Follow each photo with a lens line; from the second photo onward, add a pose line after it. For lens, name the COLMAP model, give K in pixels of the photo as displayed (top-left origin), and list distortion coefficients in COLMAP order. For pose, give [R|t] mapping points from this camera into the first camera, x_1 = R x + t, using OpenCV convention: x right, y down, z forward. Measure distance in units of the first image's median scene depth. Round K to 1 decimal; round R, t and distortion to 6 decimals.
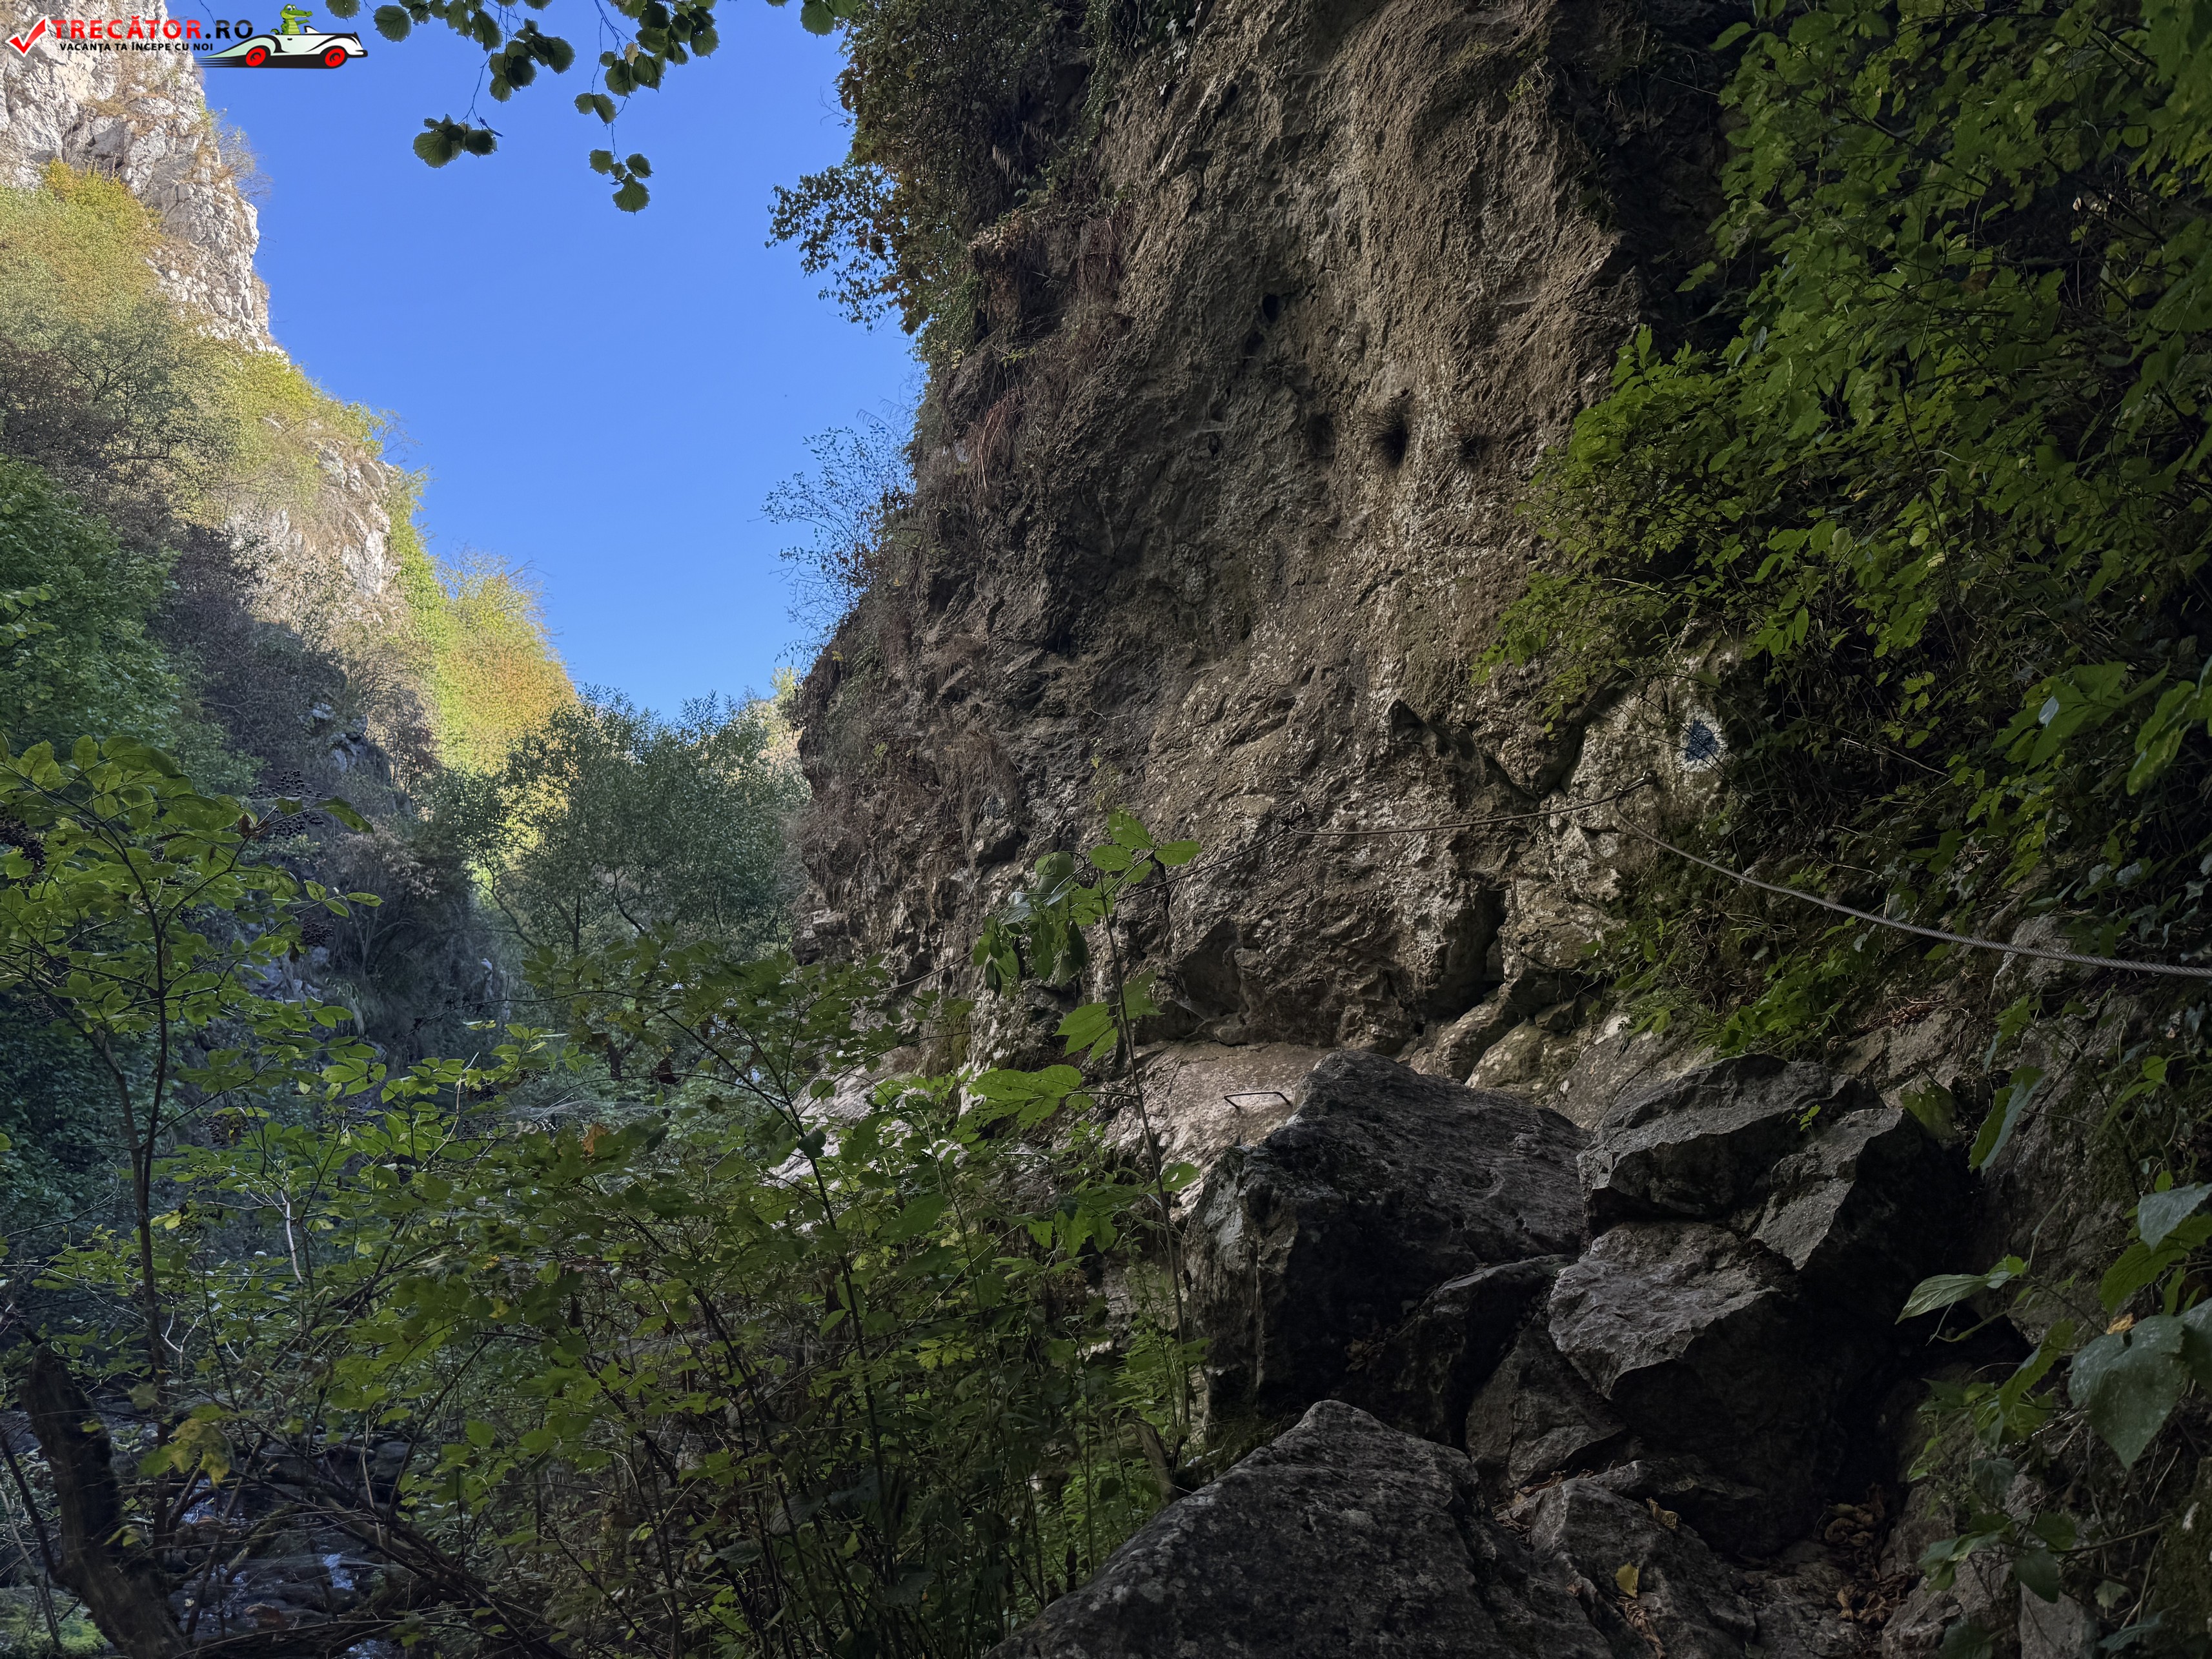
lens RADIAL K [[1549.7, 0, 1112.4], [0, 1549.7, 842.8], [0, 0, 1]] dist [0.099704, -0.088181]
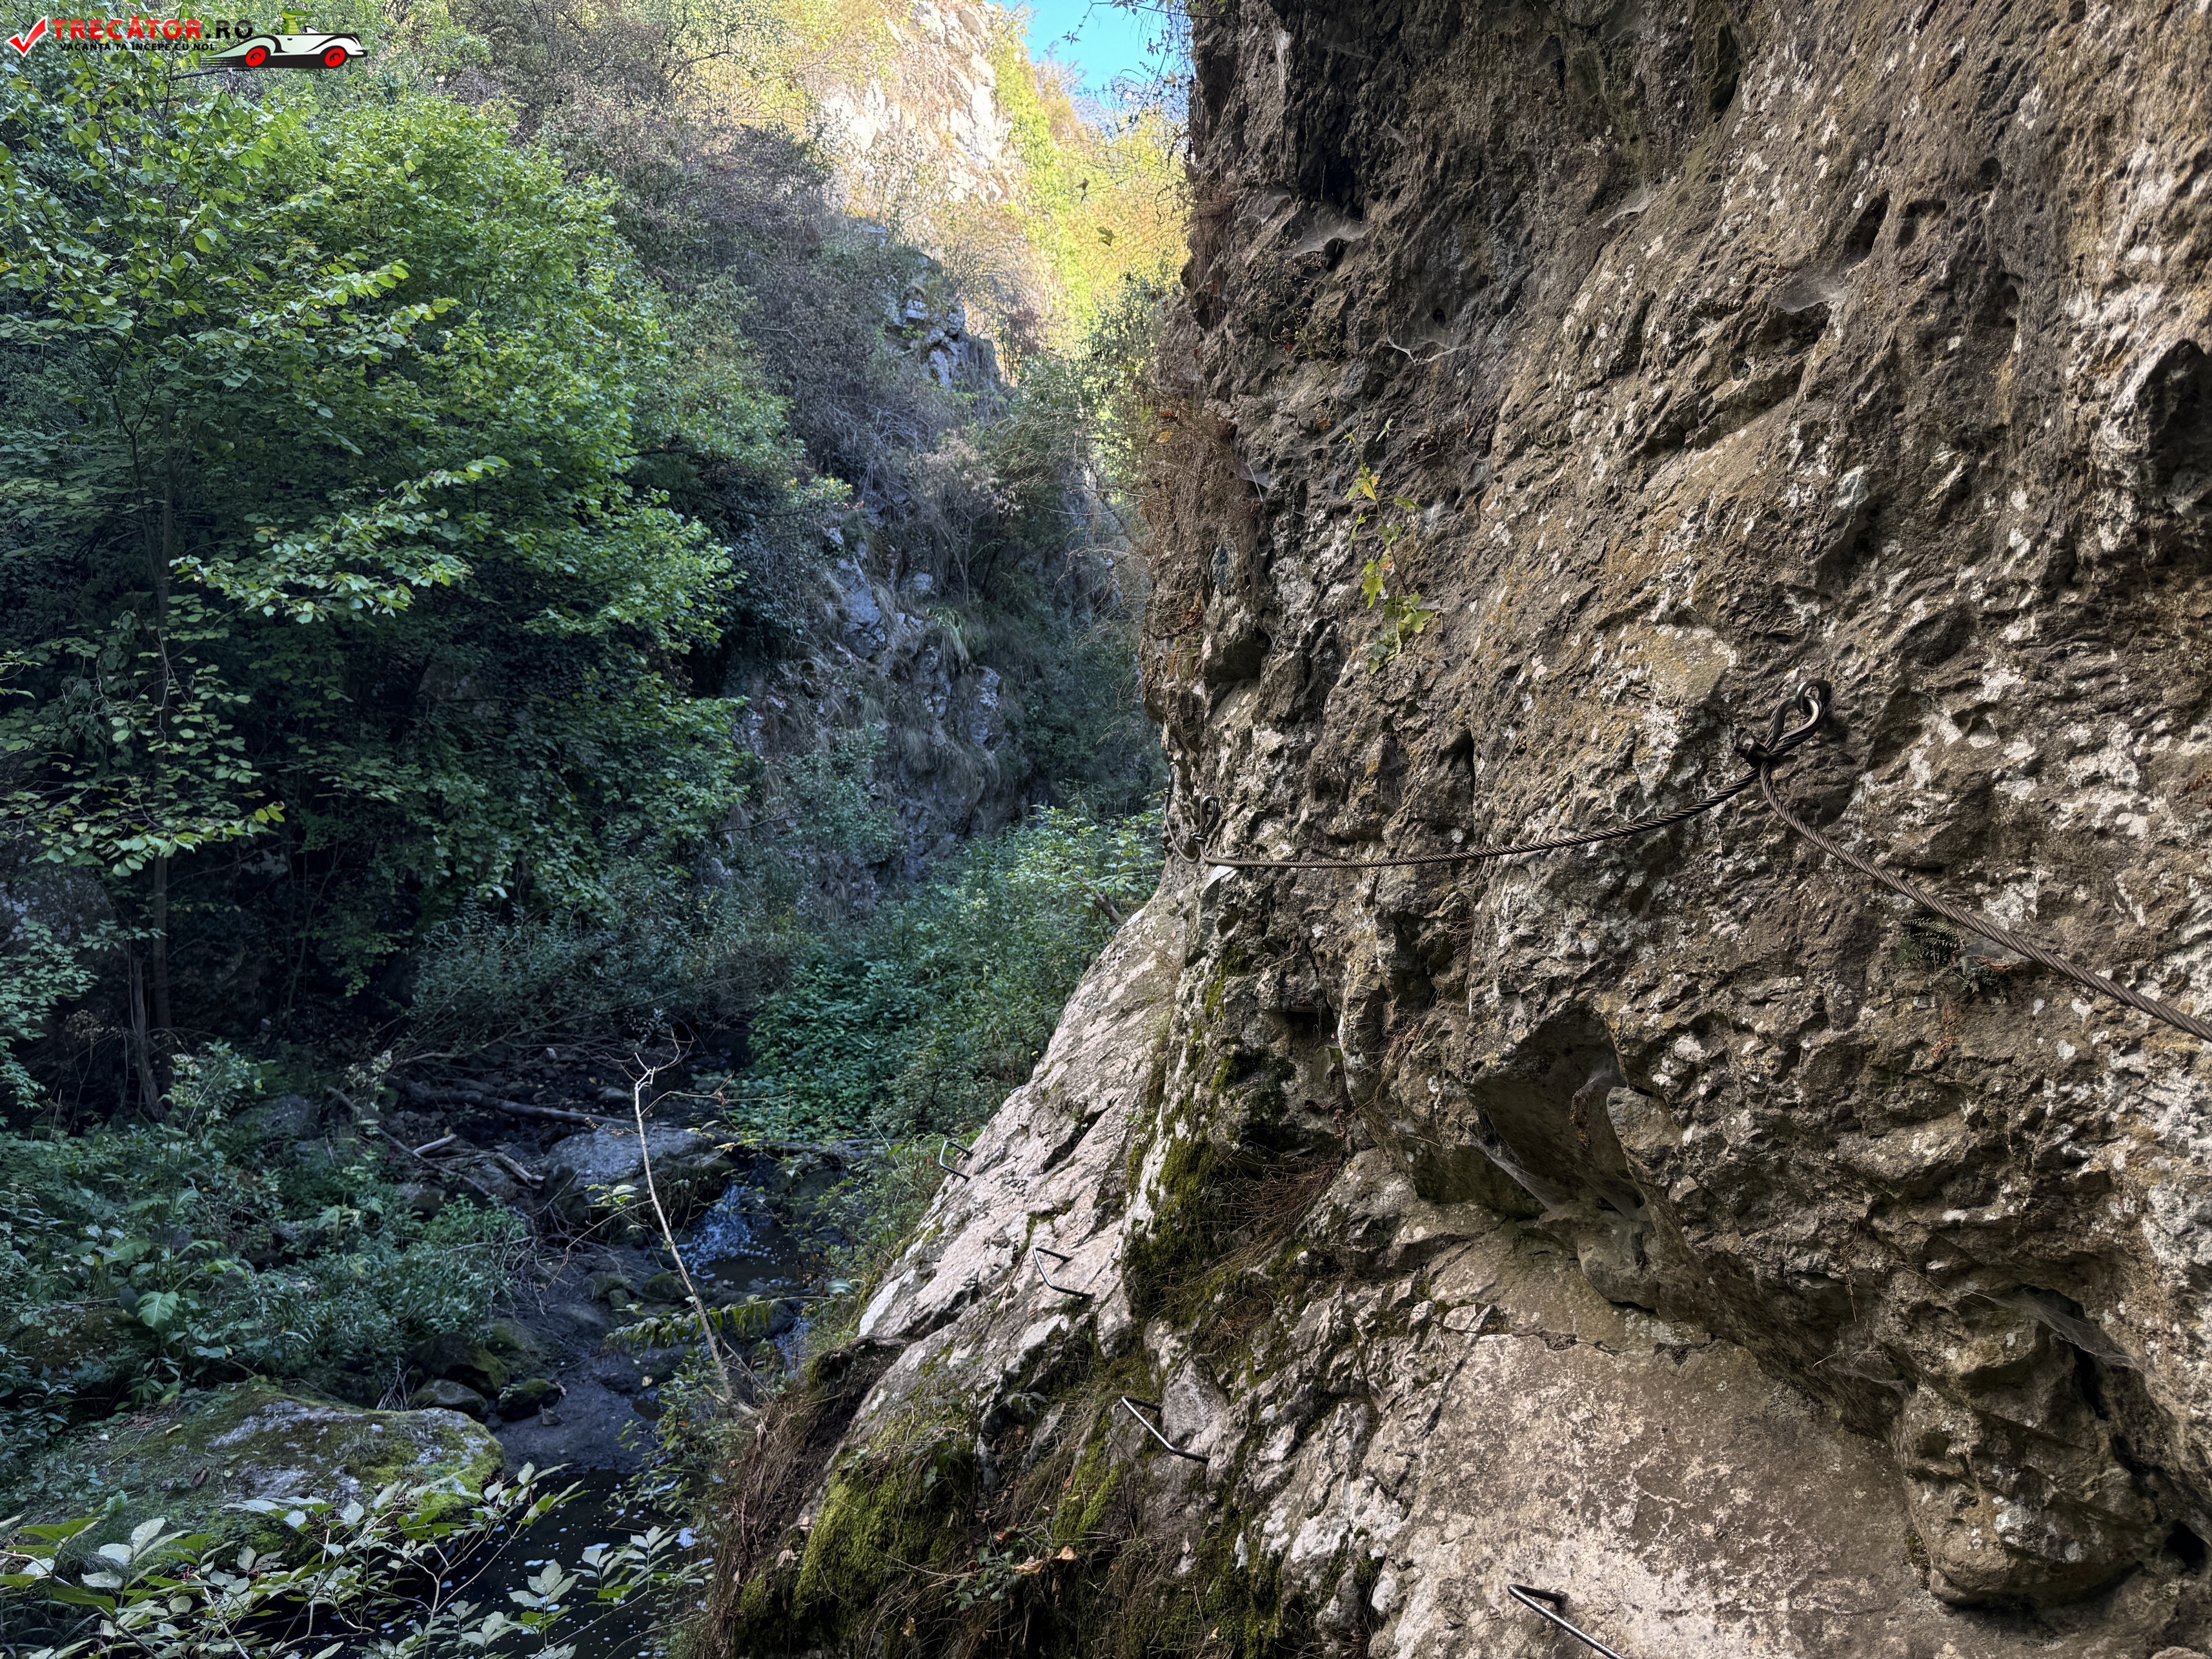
lens RADIAL K [[1560.3, 0, 1114.7], [0, 1560.3, 839.2], [0, 0, 1]] dist [0.070393, -0.108909]
pose [[0.896604, 0.020787, -0.442345, 0.131153], [0.111272, 0.956274, 0.270478, -0.092176], [0.428626, -0.291732, 0.855086, 0.638321]]
